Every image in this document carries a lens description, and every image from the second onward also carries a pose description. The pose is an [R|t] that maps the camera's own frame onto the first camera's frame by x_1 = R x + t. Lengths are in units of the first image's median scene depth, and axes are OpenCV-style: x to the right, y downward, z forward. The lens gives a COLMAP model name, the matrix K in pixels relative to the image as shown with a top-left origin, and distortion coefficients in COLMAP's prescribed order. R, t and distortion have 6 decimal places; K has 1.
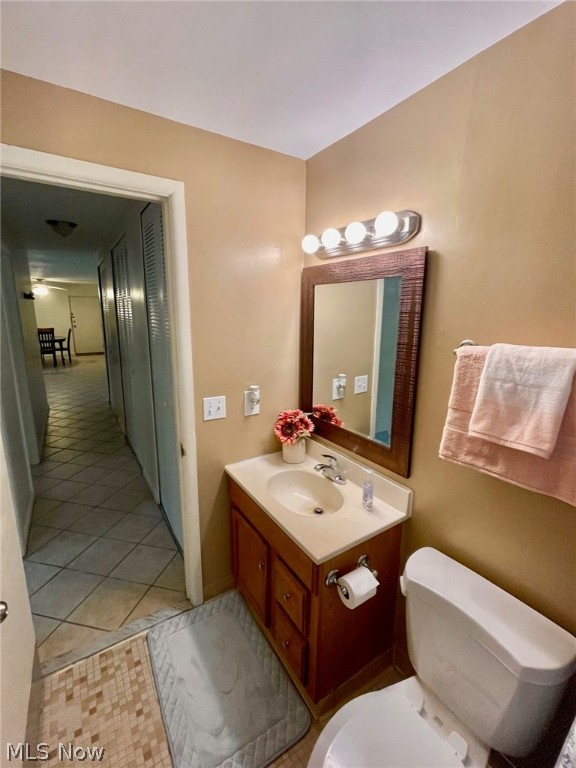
lens RADIAL K [[328.1, 0, 285.5], [0, 328.1, 371.6], [0, 0, 1]] dist [-0.000107, 0.000110]
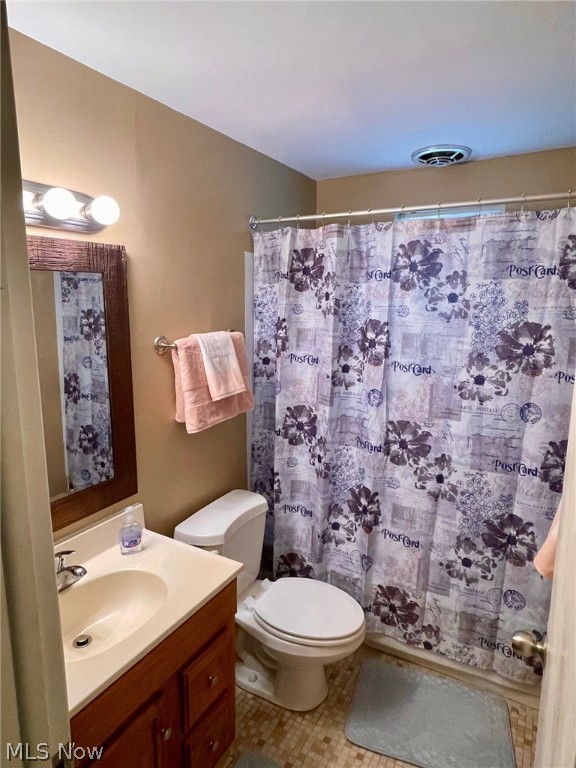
lens RADIAL K [[470.0, 0, 288.4], [0, 470.0, 385.3], [0, 0, 1]] dist [-0.001846, 0.001095]
pose [[-0.485305, -0.157165, 0.860104, -1.045686], [0.154229, 0.952900, 0.261143, -0.274891], [-0.860635, 0.259386, -0.438208, 1.289951]]
